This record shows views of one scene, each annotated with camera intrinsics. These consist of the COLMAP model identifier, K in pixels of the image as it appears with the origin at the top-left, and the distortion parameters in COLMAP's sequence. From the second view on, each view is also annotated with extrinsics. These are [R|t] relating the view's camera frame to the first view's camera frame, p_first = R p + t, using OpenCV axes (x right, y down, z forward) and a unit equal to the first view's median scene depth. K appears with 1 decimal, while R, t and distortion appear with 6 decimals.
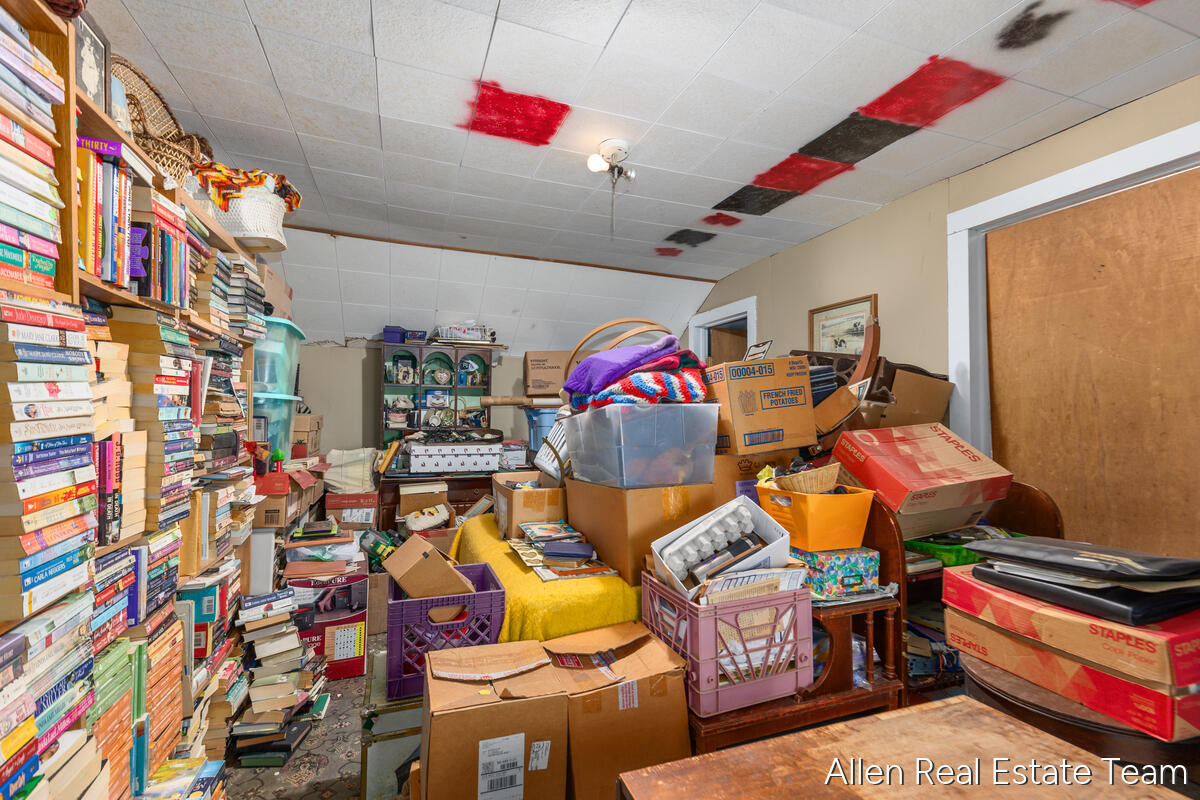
lens RADIAL K [[542.4, 0, 604.4], [0, 542.4, 397.9], [0, 0, 1]] dist [0.001154, -0.000584]
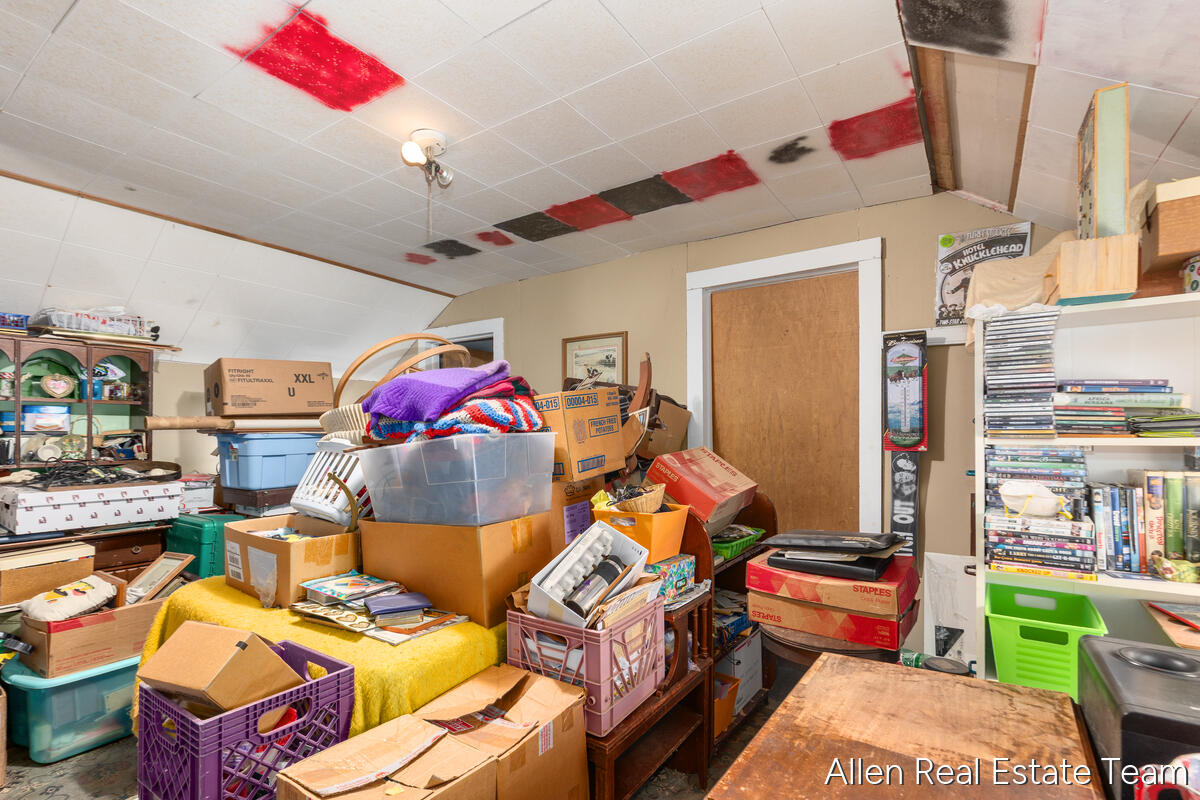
lens RADIAL K [[559.3, 0, 600.8], [0, 559.3, 429.6], [0, 0, 1]] dist [0.004762, -0.000333]
pose [[0.815566, -0.006167, 0.578632, -0.316844], [-0.010624, 0.999615, 0.025627, -0.021537], [-0.578567, -0.027048, 0.815186, 0.099288]]
